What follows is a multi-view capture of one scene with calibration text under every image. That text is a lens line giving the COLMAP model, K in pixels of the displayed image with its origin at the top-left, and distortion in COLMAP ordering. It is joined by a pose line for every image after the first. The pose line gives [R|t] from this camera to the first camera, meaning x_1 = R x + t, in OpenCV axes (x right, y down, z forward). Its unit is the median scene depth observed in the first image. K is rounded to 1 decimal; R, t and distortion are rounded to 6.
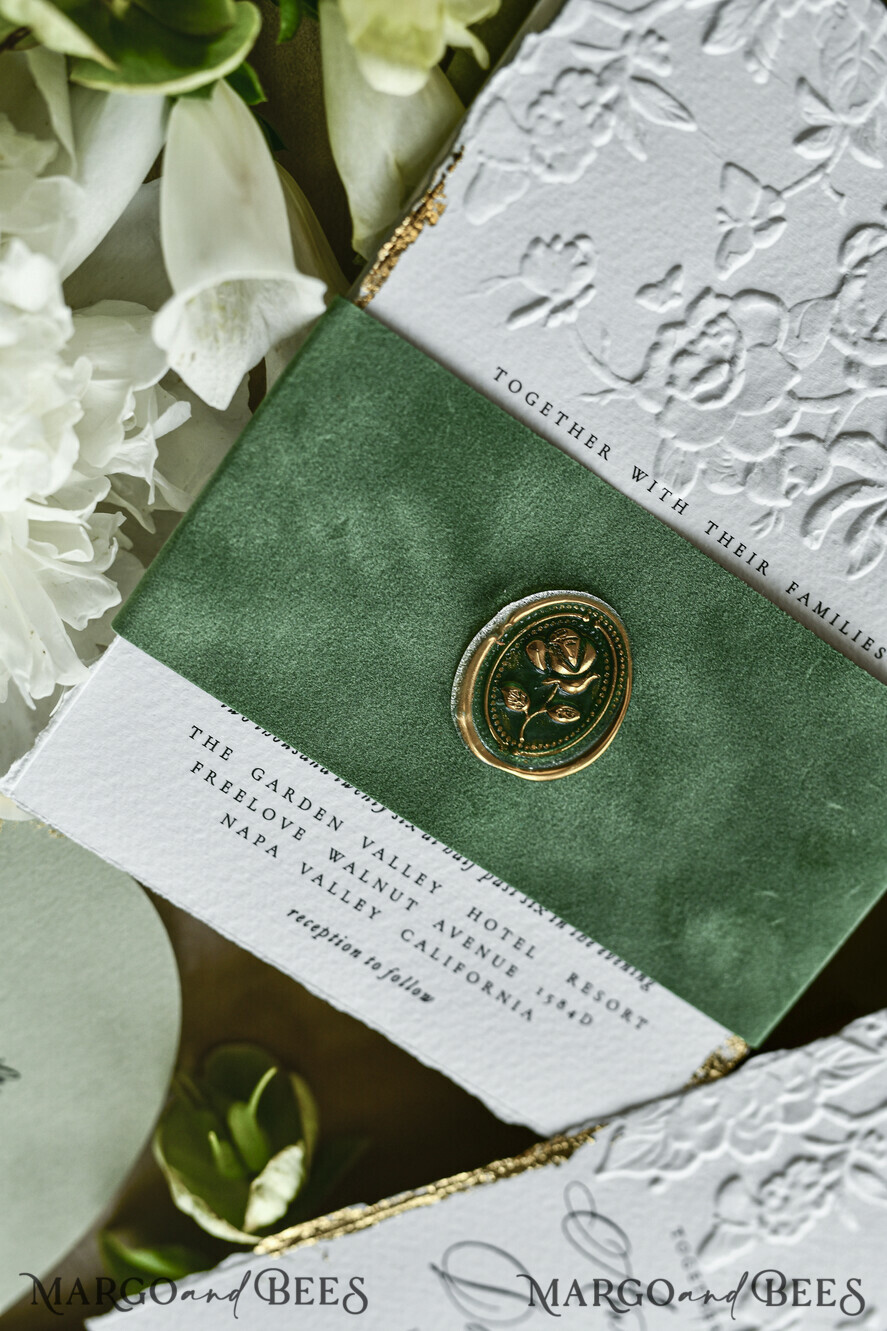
lens RADIAL K [[2046.1, 0, 420.7], [0, 2046.1, 664.9], [0, 0, 1]] dist [-0.051067, 0.004203]
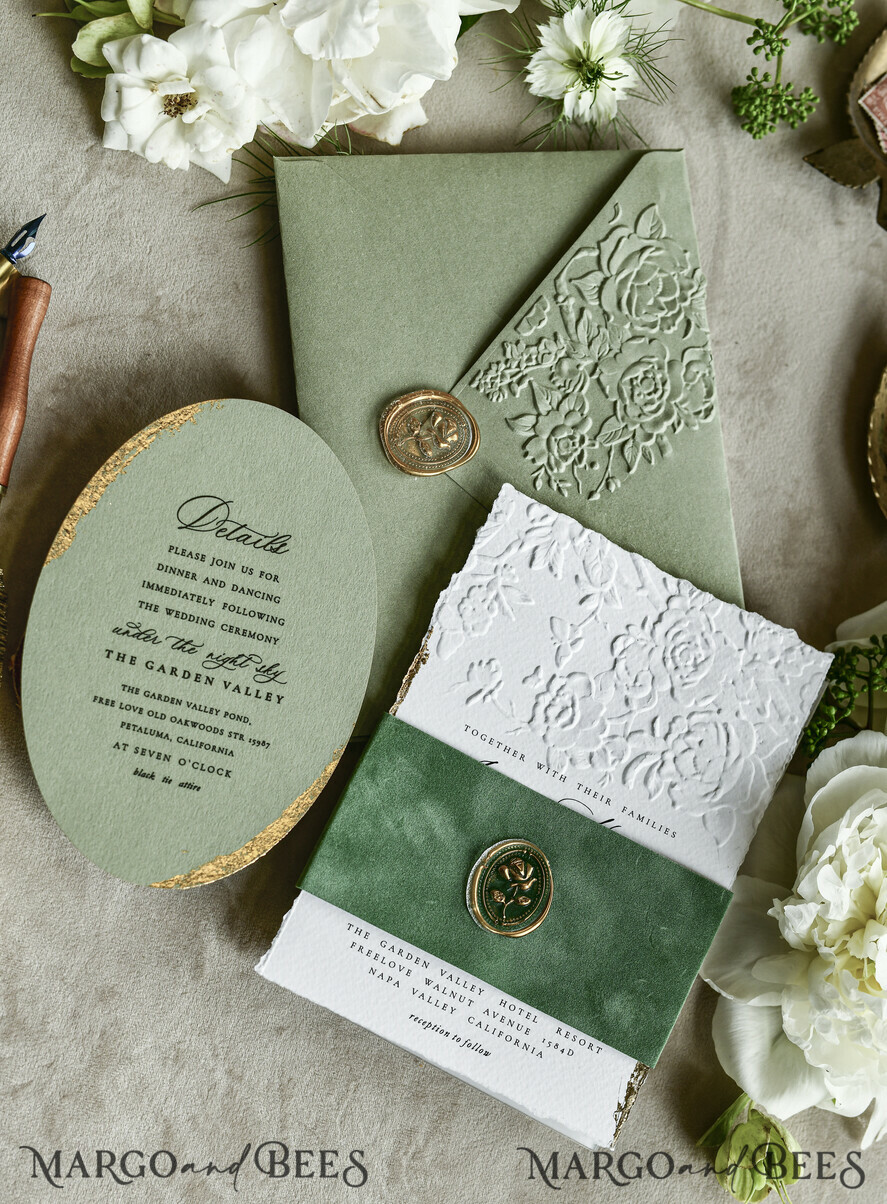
lens RADIAL K [[1947.0, 0, 445.1], [0, 1947.0, 663.9], [0, 0, 1]] dist [-0.018739, 0.057526]
pose [[0.979686, -0.156544, 0.125333, -0.217481], [0.189582, 0.926733, -0.324384, 0.429435], [-0.065370, 0.341555, 0.937586, -0.874209]]
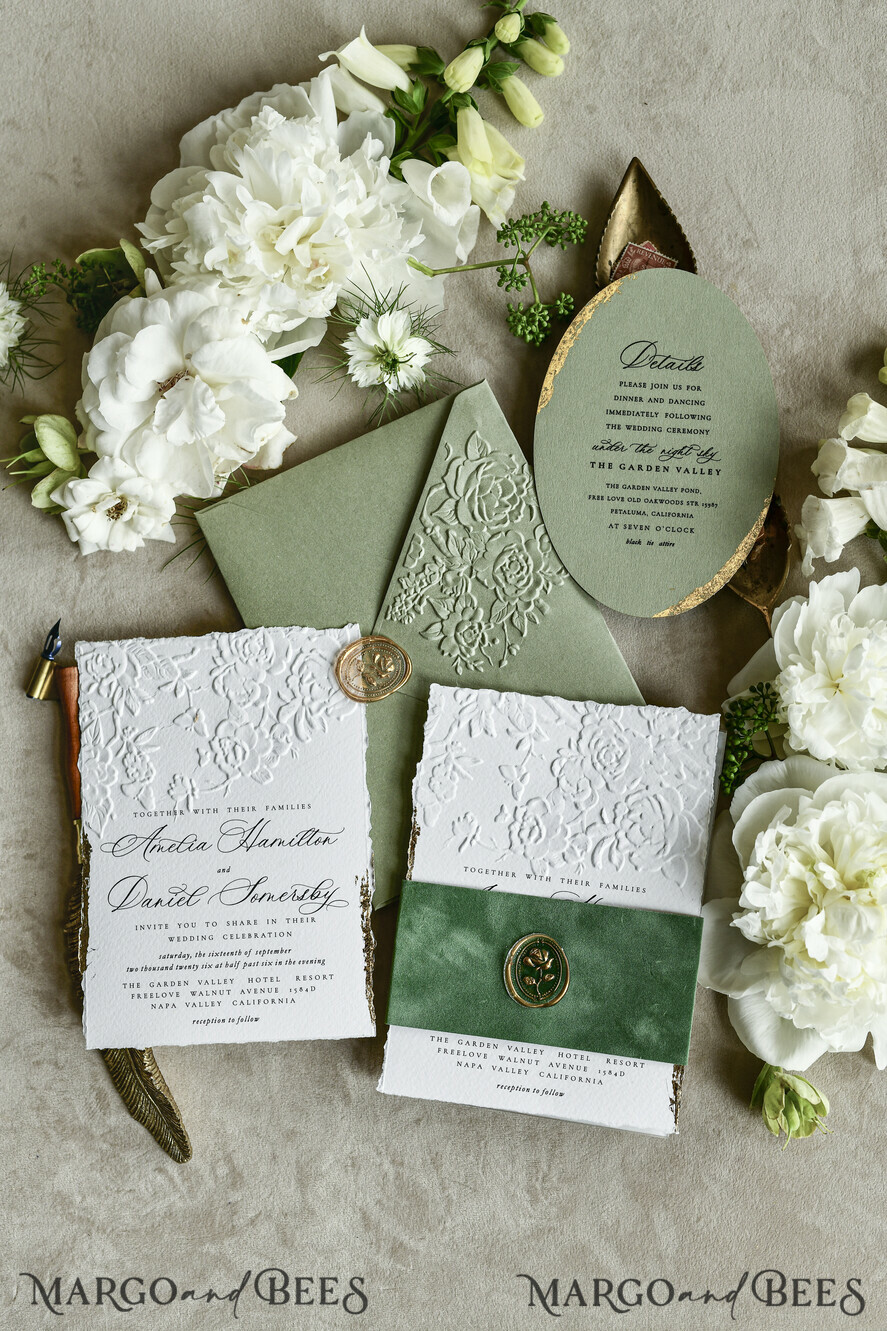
lens RADIAL K [[1891.4, 0, 443.0], [0, 1891.4, 666.1], [0, 0, 1]] dist [-0.010173, 0.039704]
pose [[0.863441, -0.493443, -0.104803, 0.408314], [0.427047, 0.825593, -0.368818, 0.557770], [0.268515, 0.273697, 0.923574, -1.448404]]
